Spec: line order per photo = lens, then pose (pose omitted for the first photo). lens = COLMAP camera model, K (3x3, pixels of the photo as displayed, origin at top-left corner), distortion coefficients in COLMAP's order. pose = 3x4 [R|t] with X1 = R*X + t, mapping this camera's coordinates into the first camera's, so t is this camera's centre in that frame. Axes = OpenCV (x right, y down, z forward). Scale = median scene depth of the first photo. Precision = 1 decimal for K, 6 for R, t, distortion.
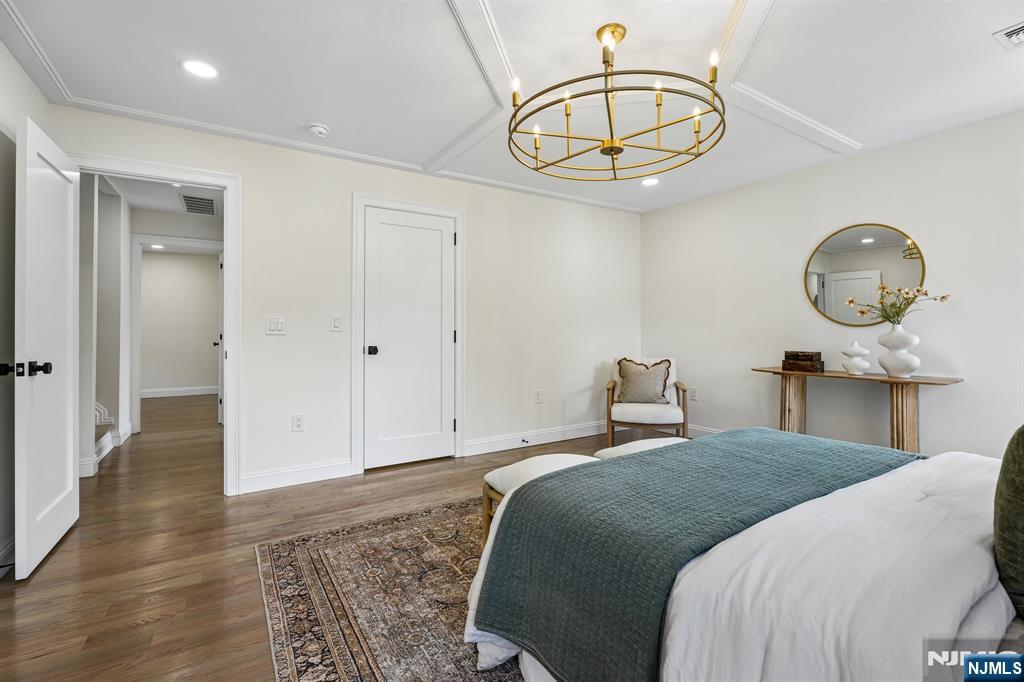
lens RADIAL K [[461.0, 0, 510.1], [0, 461.0, 330.3], [0, 0, 1]] dist [-0.001251, 0.000433]
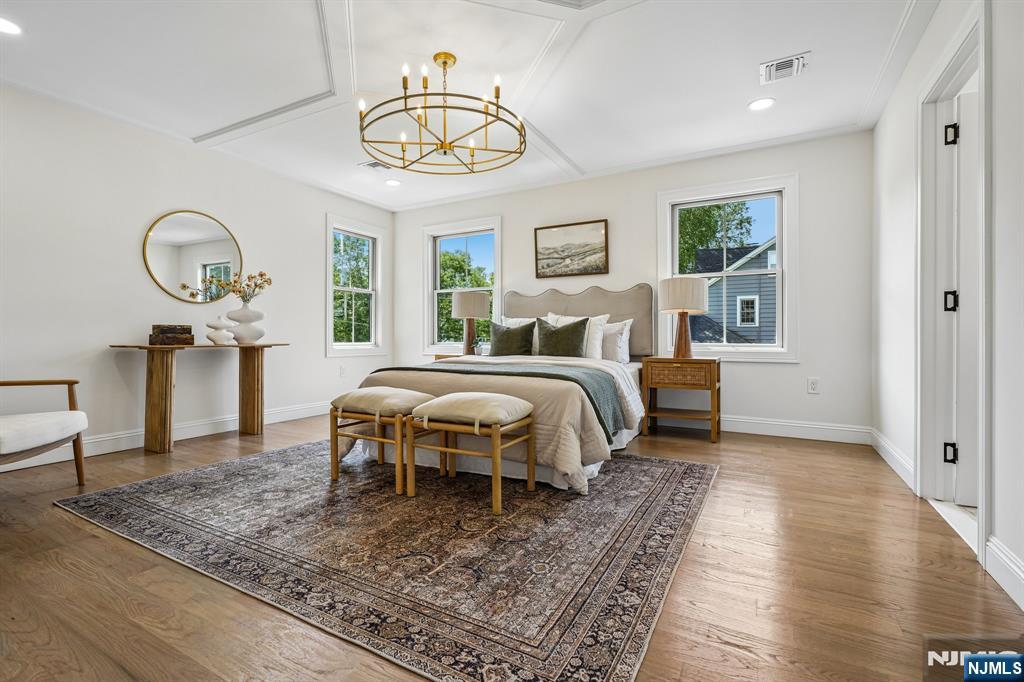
lens RADIAL K [[467.8, 0, 512.0], [0, 467.8, 341.0], [0, 0, 1]] dist [-0.003865, 0.000034]
pose [[-0.484080, -0.008038, 0.874987, -1.006723], [0.000627, 0.999954, 0.009533, 0.122671], [-0.875024, 0.005163, -0.484053, 1.470200]]
